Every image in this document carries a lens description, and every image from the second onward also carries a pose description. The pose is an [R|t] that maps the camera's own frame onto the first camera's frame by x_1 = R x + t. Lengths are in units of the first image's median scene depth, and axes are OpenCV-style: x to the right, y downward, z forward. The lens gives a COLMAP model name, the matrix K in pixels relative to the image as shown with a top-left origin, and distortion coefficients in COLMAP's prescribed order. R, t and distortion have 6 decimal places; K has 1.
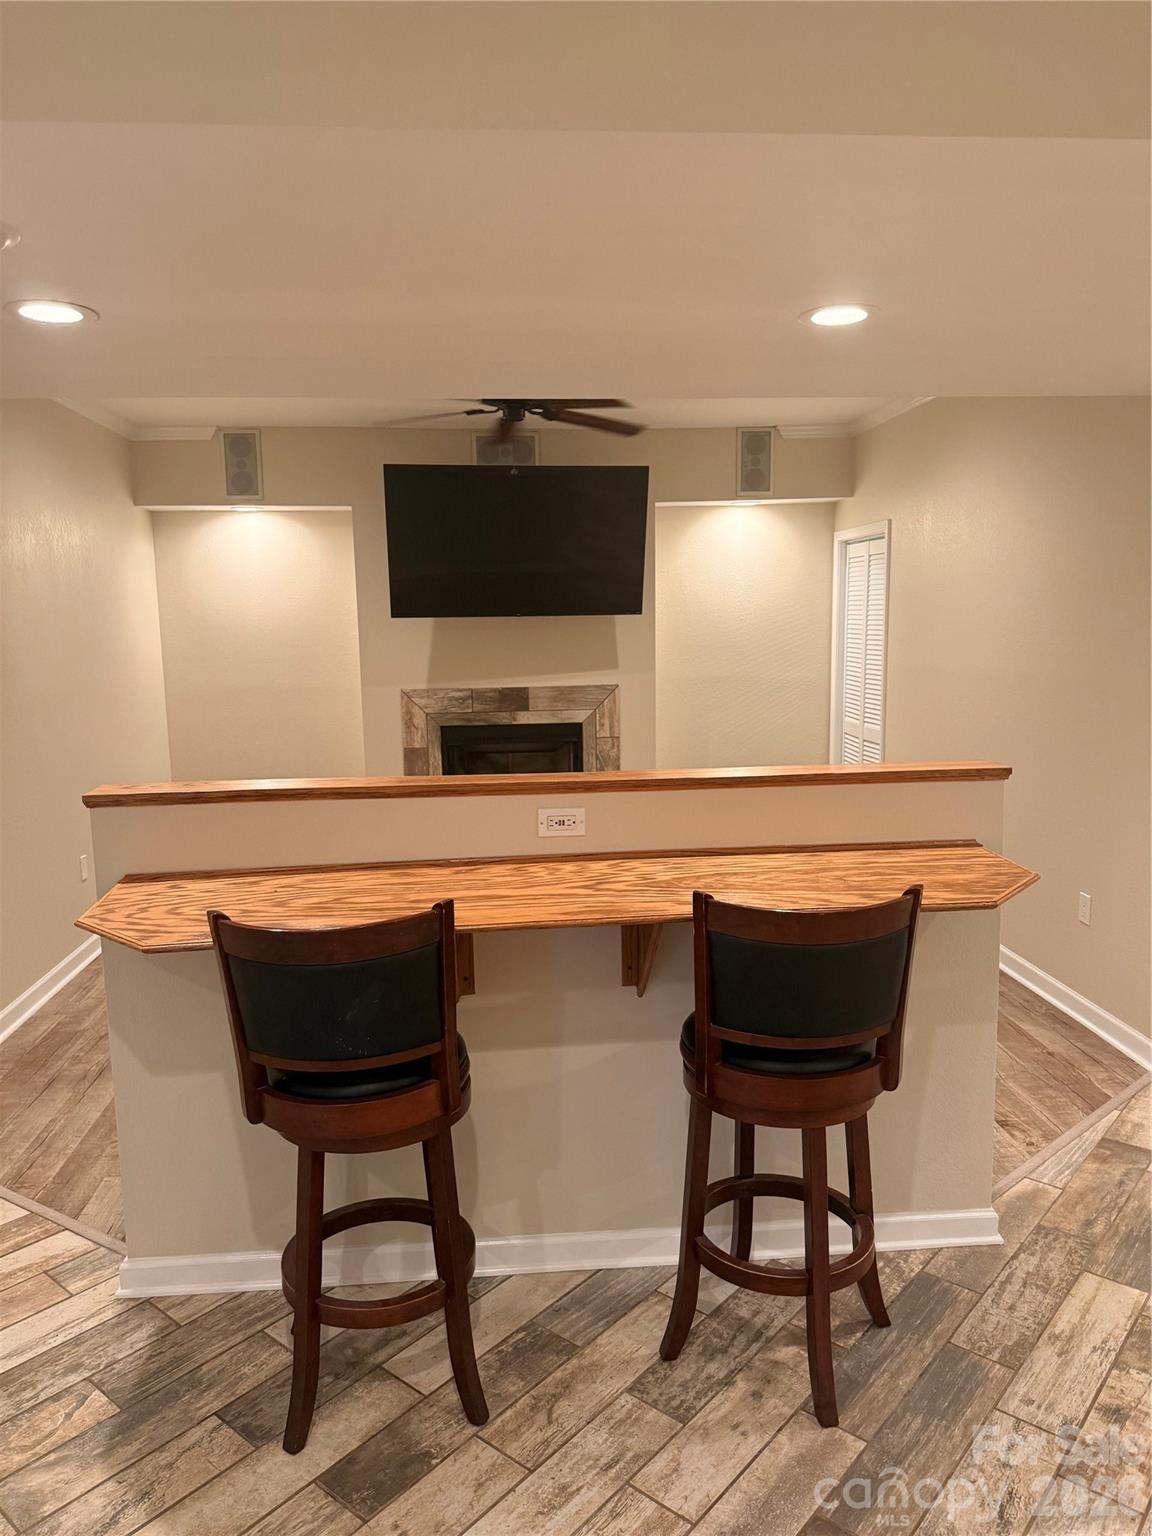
lens RADIAL K [[992.9, 0, 576.0], [0, 992.9, 768.0], [0, 0, 1]] dist [0.000090, -0.000143]
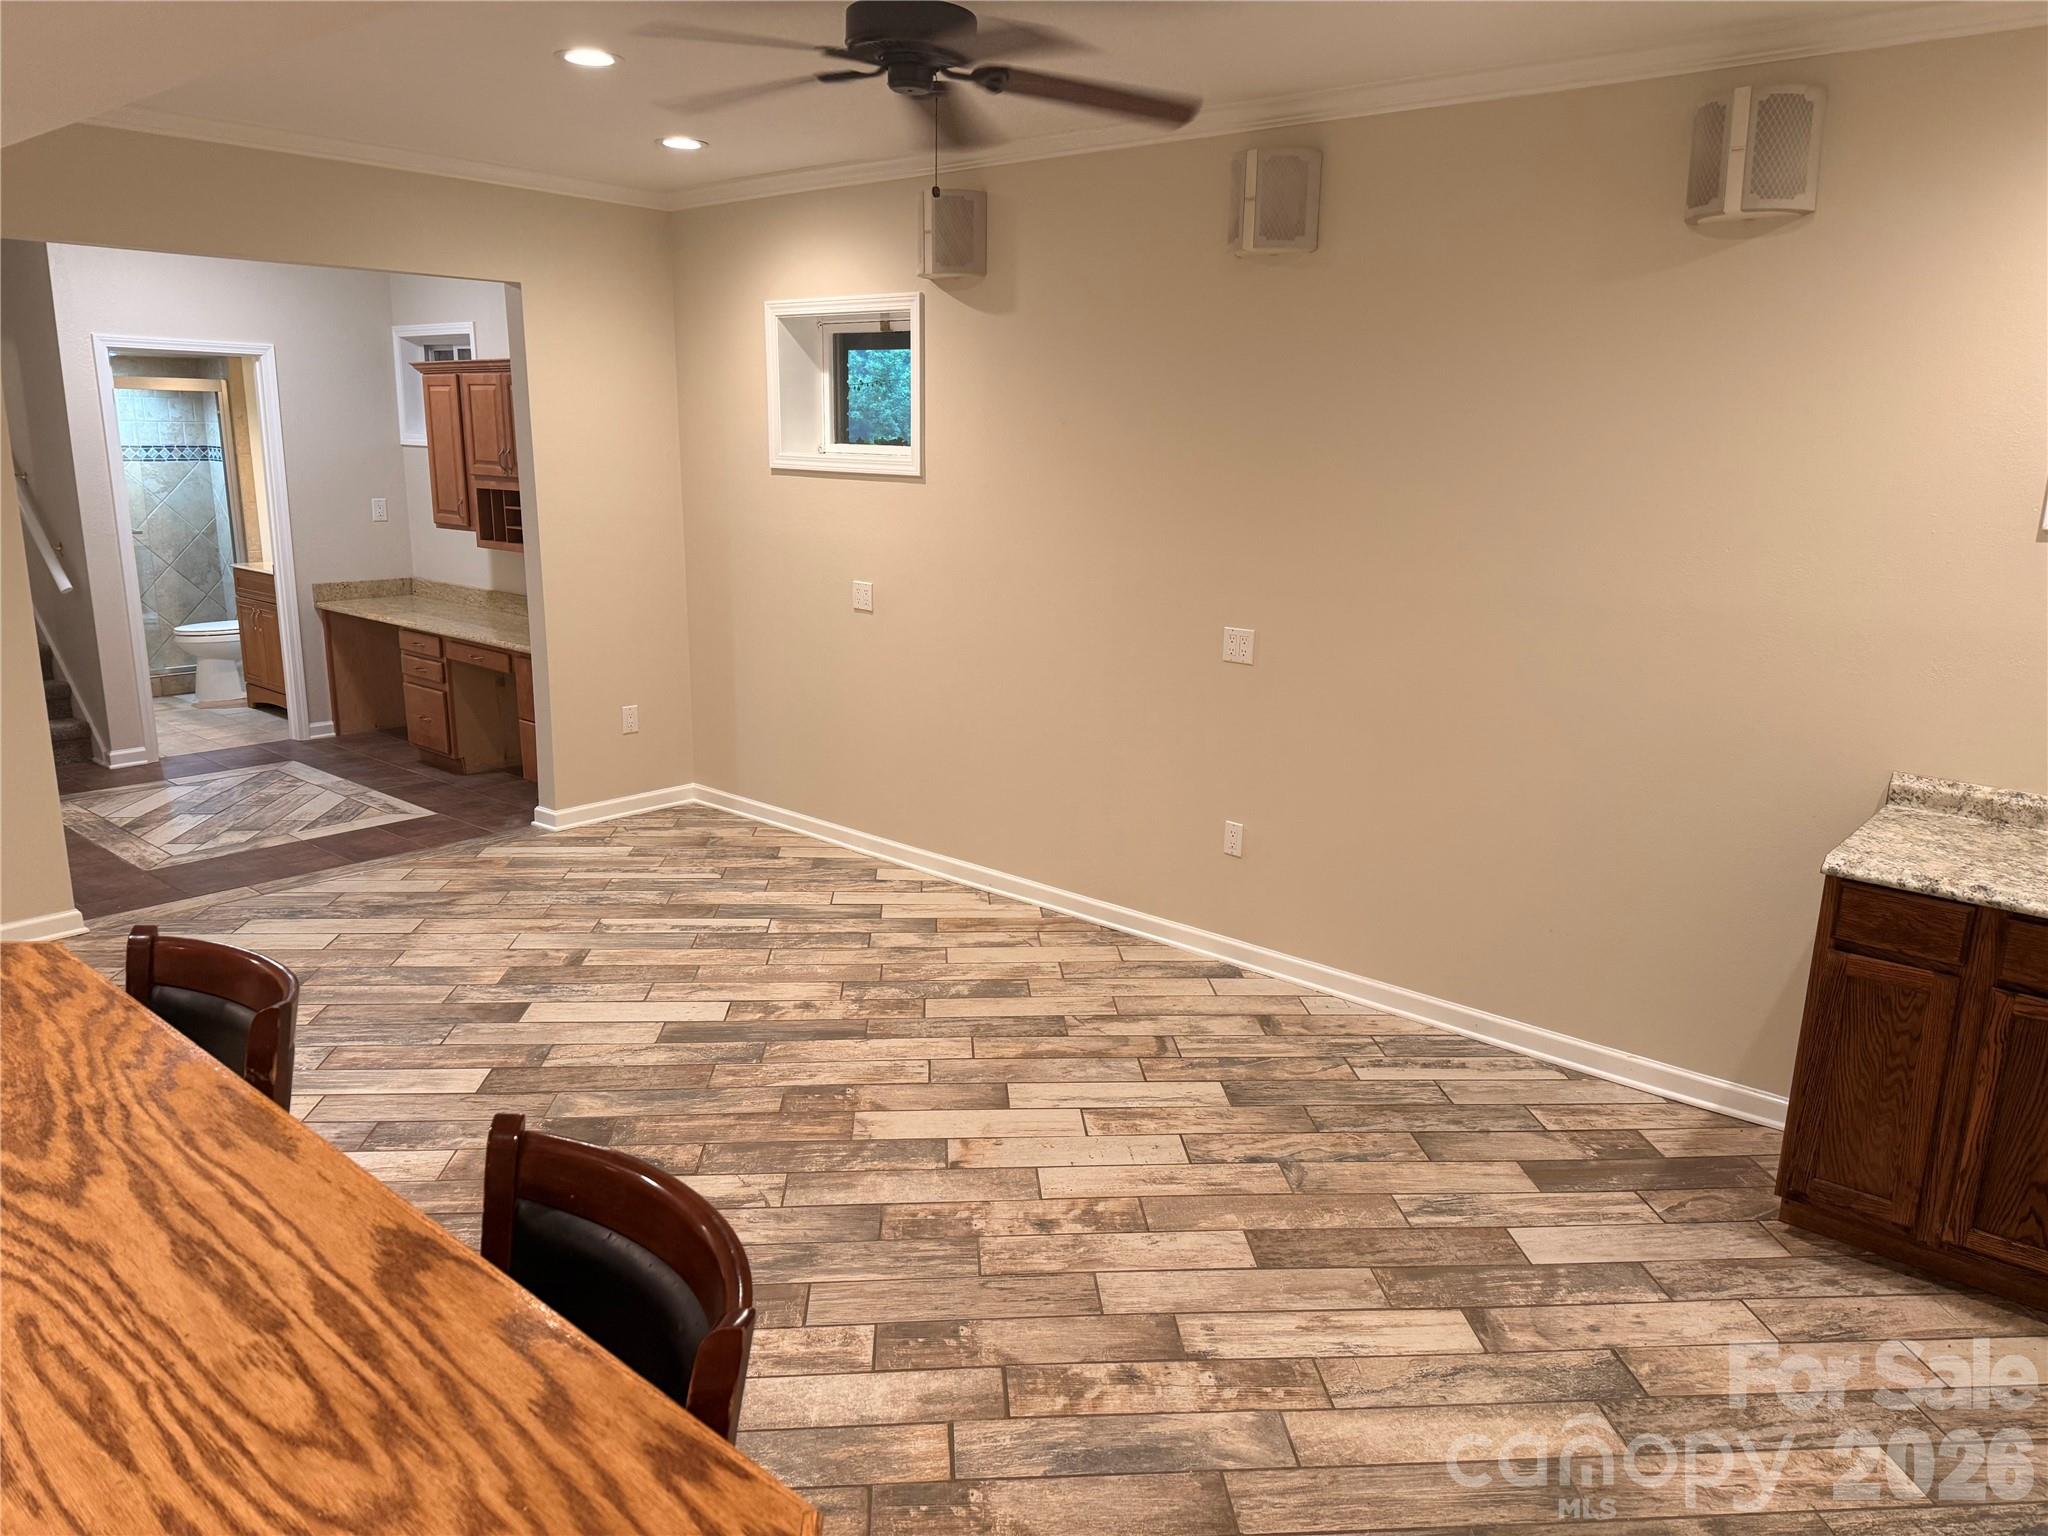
lens RADIAL K [[1438.2, 0, 1024.0], [0, 1438.2, 768.0], [0, 0, 1]] dist [0.022337, -0.031460]
pose [[-0.691477, -0.169101, 0.702328, -0.704299], [0.097636, 0.941419, 0.322795, -0.229081], [-0.715770, 0.291778, -0.634459, 1.005604]]
